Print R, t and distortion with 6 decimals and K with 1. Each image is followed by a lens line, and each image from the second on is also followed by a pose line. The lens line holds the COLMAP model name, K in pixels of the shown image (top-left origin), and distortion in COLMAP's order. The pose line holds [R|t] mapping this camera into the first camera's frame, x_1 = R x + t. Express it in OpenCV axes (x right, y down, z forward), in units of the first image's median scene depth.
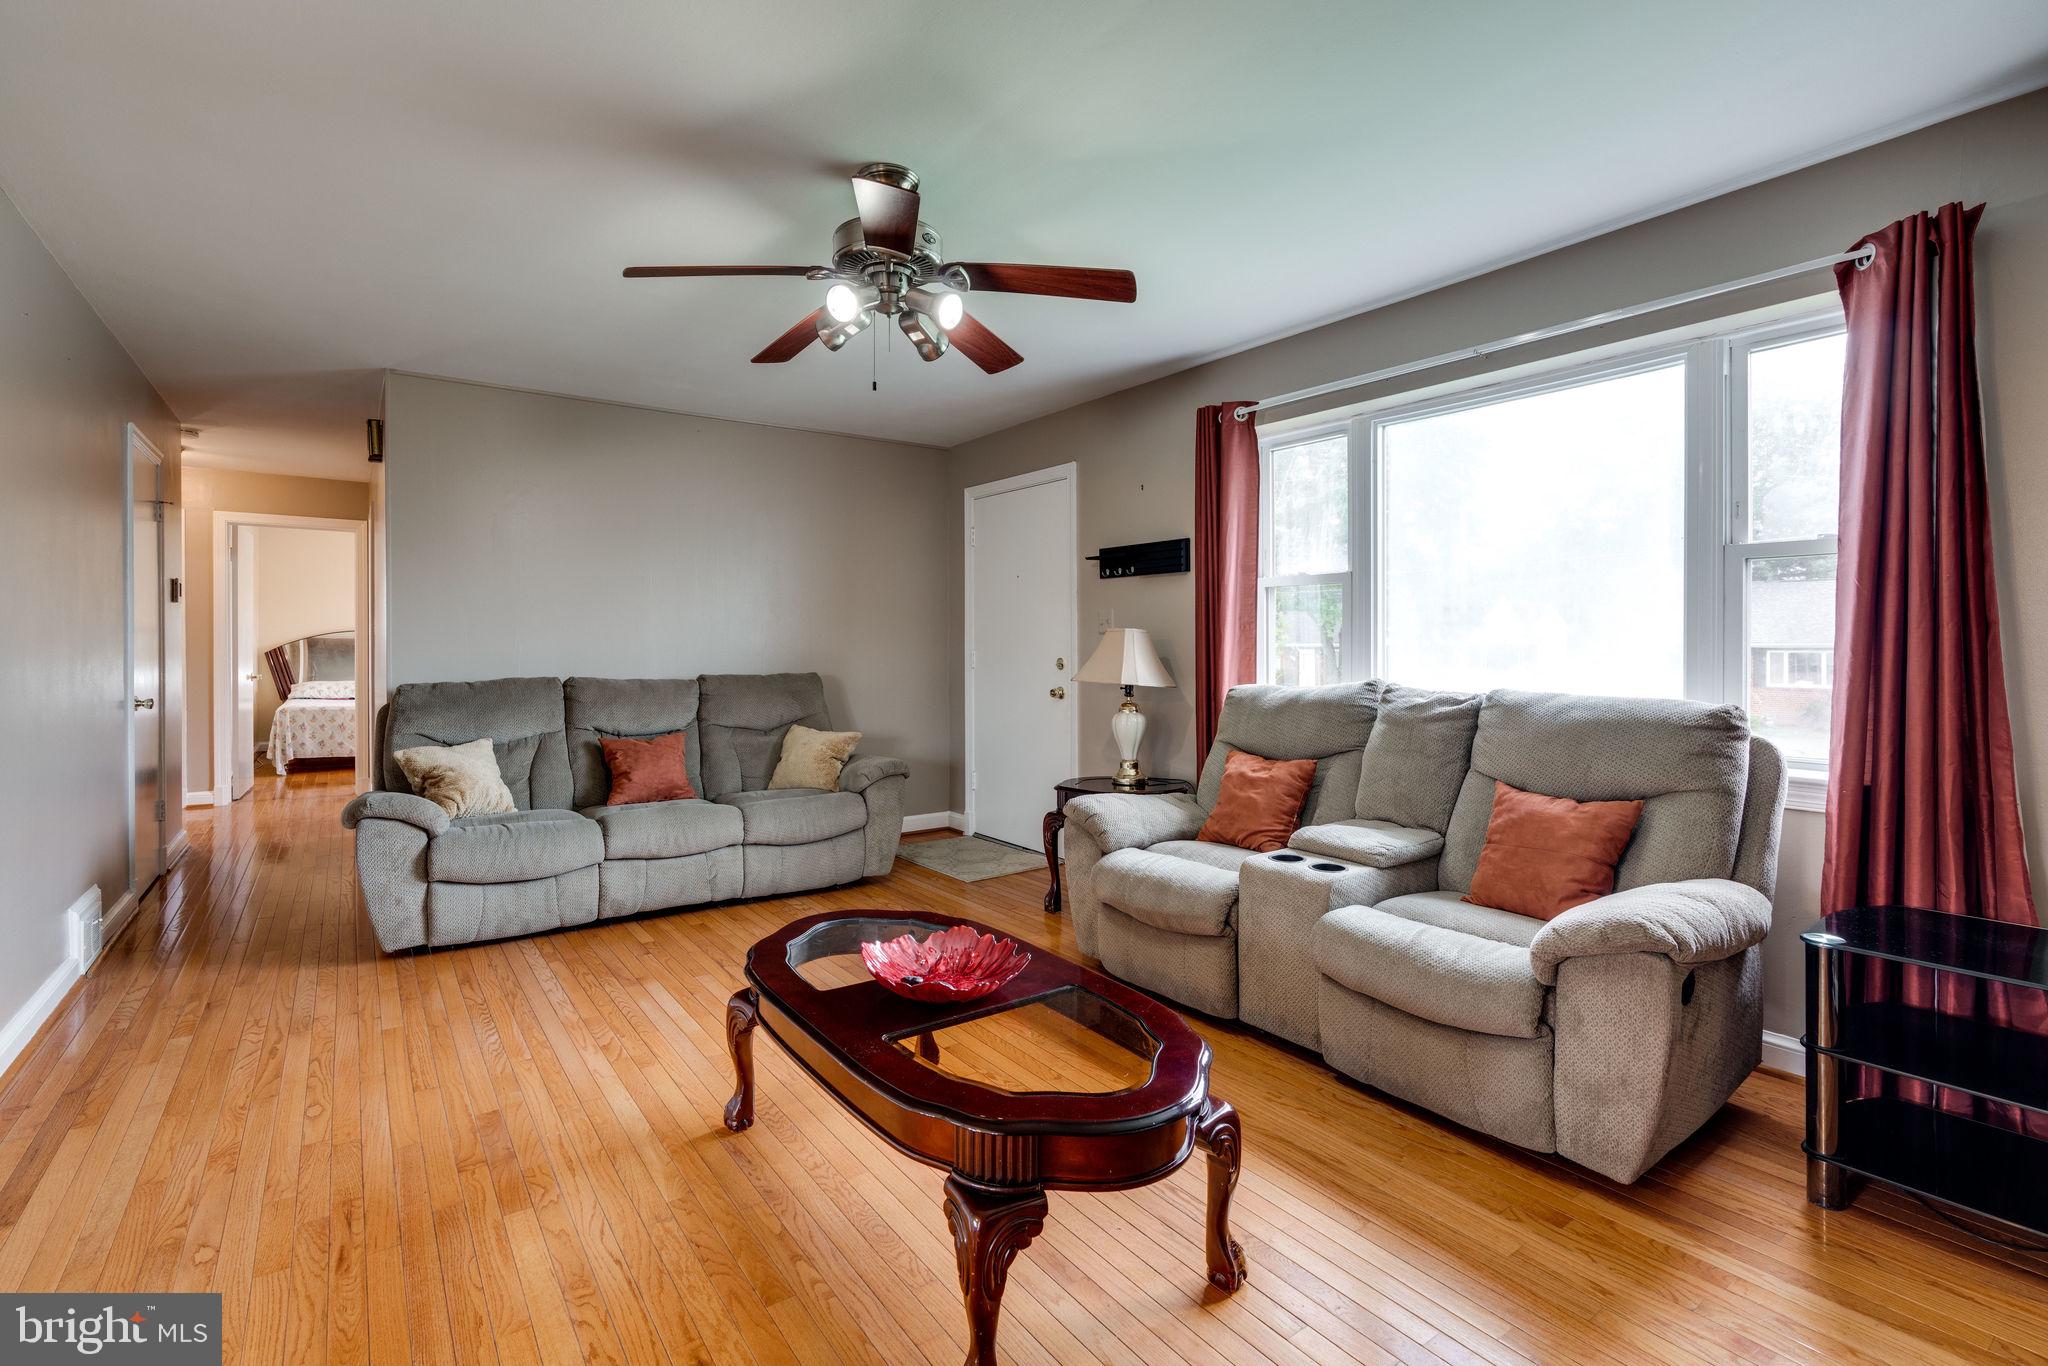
lens RADIAL K [[944.5, 0, 1026.1], [0, 944.5, 642.4], [0, 0, 1]] dist [-0.005606, 0.002562]
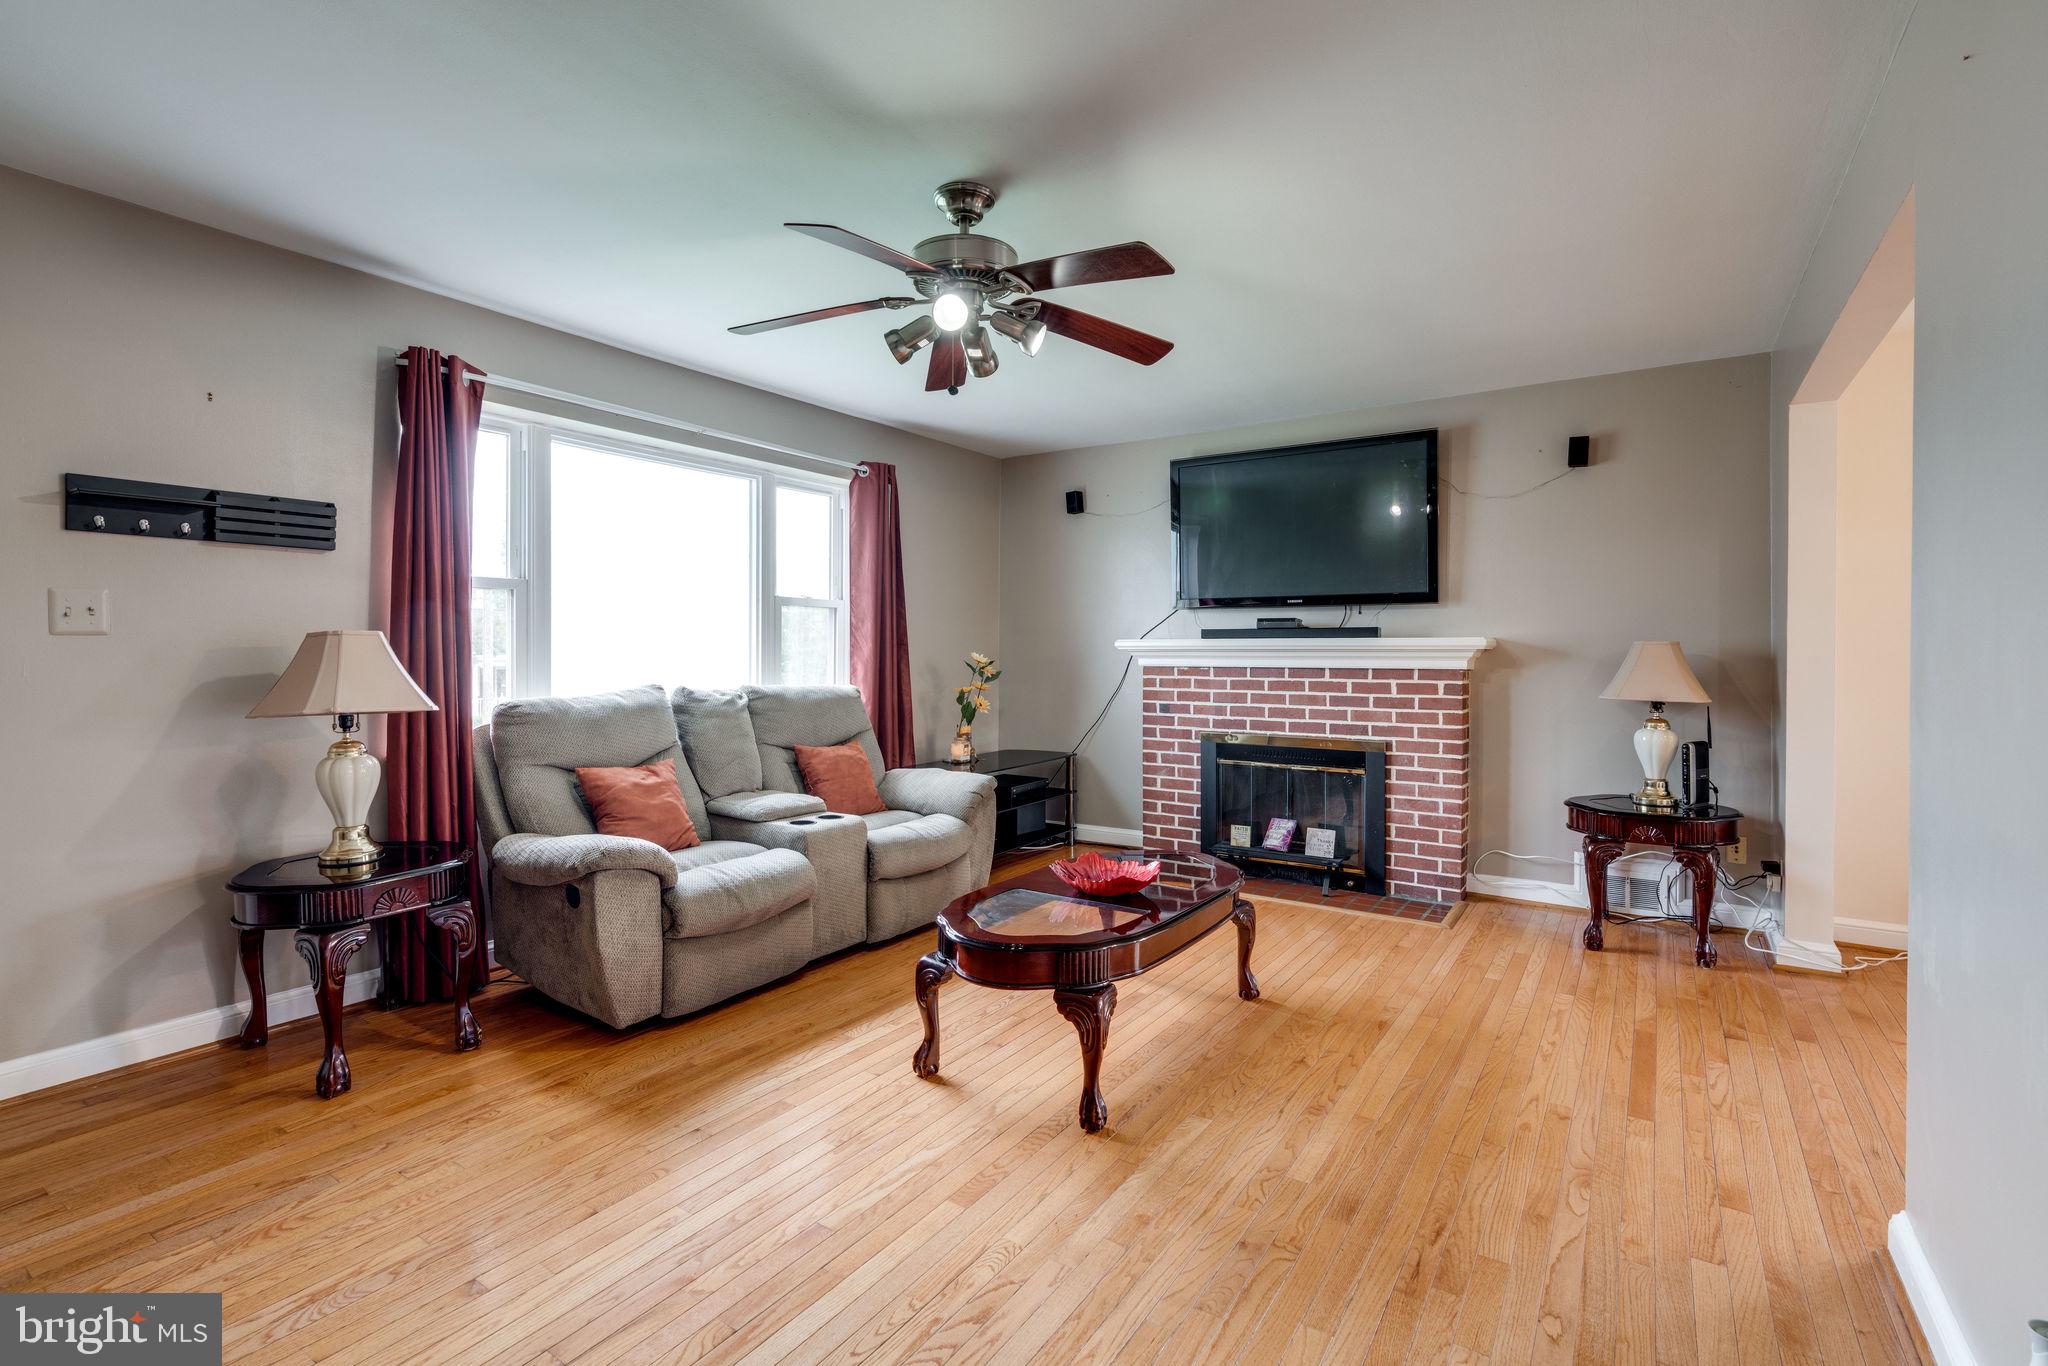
lens RADIAL K [[944.5, 0, 999.3], [0, 944.5, 652.7], [0, 0, 1]] dist [-0.005606, 0.002562]
pose [[-0.332729, -0.000212, 0.943023, -1.024018], [-0.002344, 0.999997, -0.000603, 0.000753], [-0.943020, -0.002411, -0.332728, 1.192646]]
